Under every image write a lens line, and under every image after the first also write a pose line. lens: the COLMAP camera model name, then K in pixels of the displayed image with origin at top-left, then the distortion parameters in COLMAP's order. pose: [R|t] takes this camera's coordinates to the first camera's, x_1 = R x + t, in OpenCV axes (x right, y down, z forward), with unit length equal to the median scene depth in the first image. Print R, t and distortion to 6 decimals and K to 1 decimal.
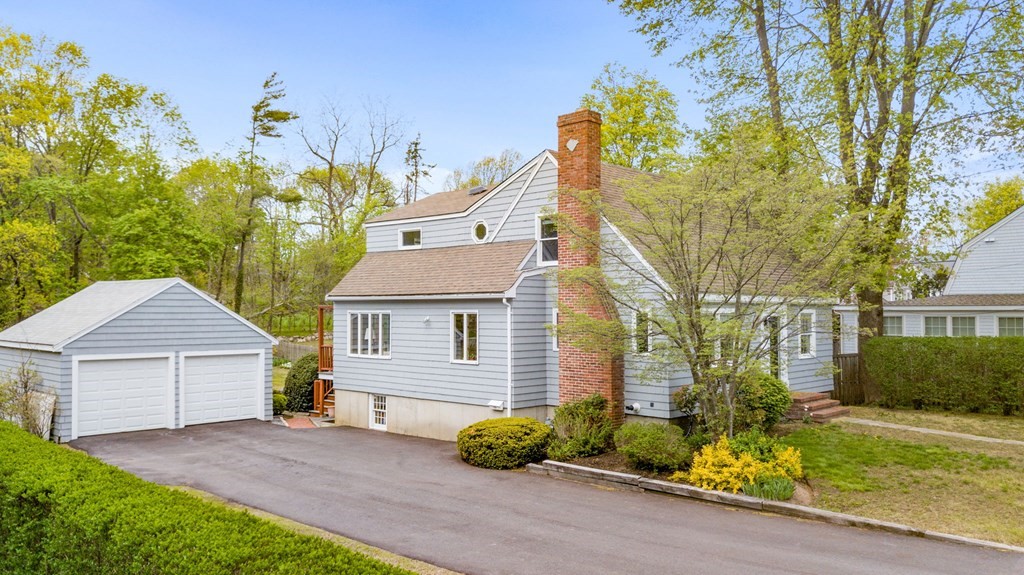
lens RADIAL K [[820.8, 0, 512.0], [0, 820.8, 287.5], [0, 0, 1]] dist [0.043095, -0.058802]
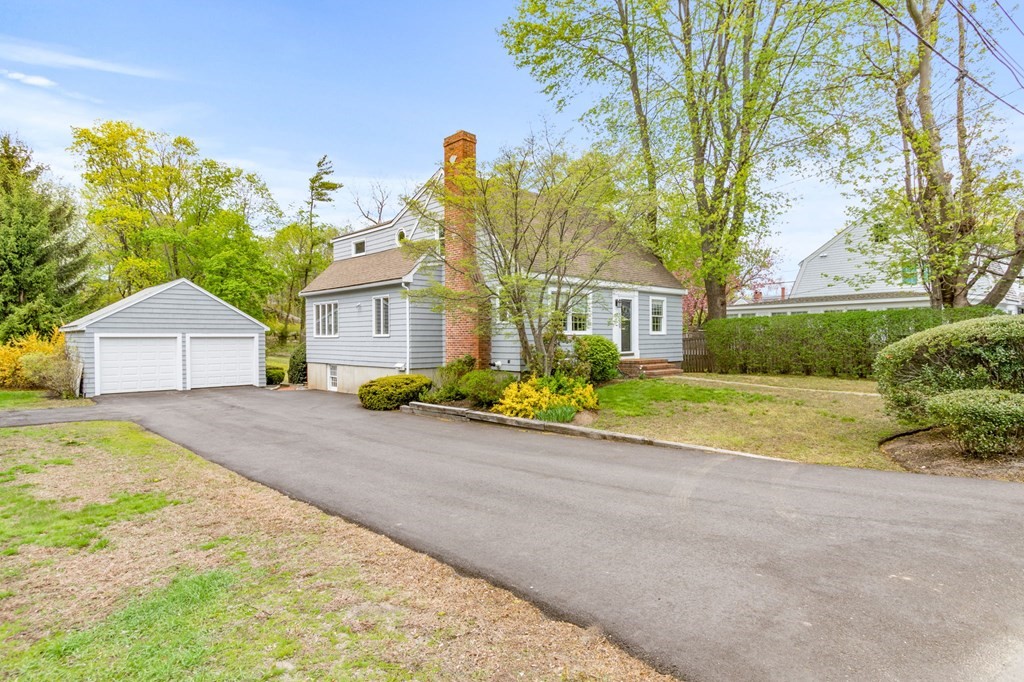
lens RADIAL K [[560.7, 0, 515.6], [0, 560.7, 342.9], [0, 0, 1]] dist [0.005316, 0.000055]
pose [[0.999194, -0.007143, -0.039505, 0.171918], [0.008573, 0.999309, 0.036158, 0.066136], [0.039219, -0.036468, 0.998565, 0.111021]]
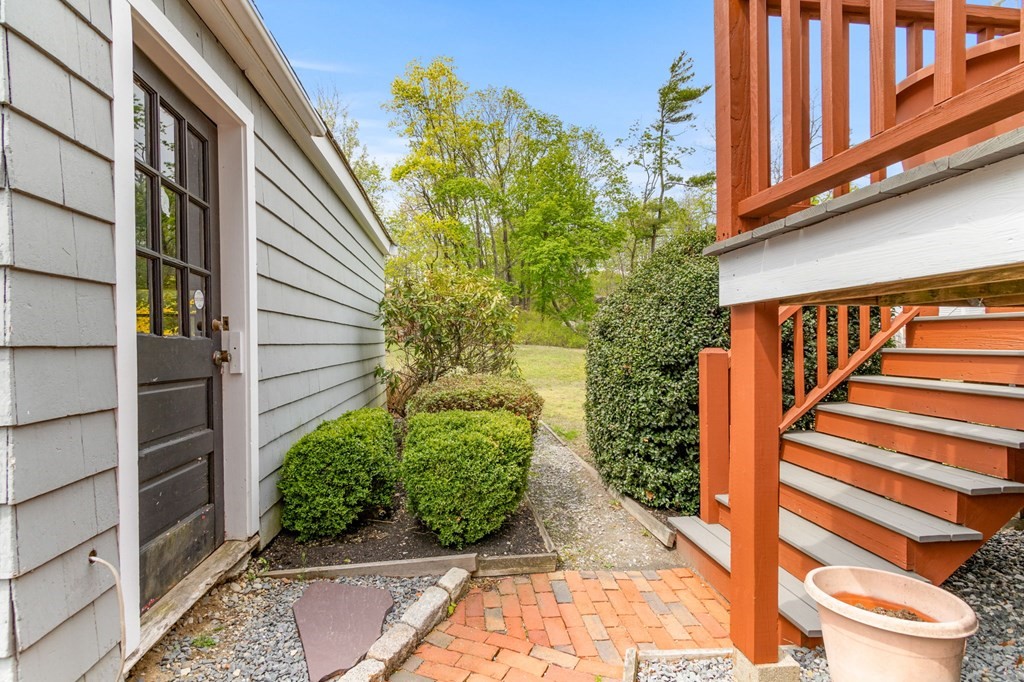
lens RADIAL K [[467.4, 0, 509.0], [0, 467.4, 341.9], [0, 0, 1]] dist [0.004575, -0.002284]
pose [[0.771810, -0.008782, -0.635792, -0.254813], [0.025476, 0.999529, 0.017119, 0.133305], [0.635342, -0.029410, 0.771671, 1.100538]]
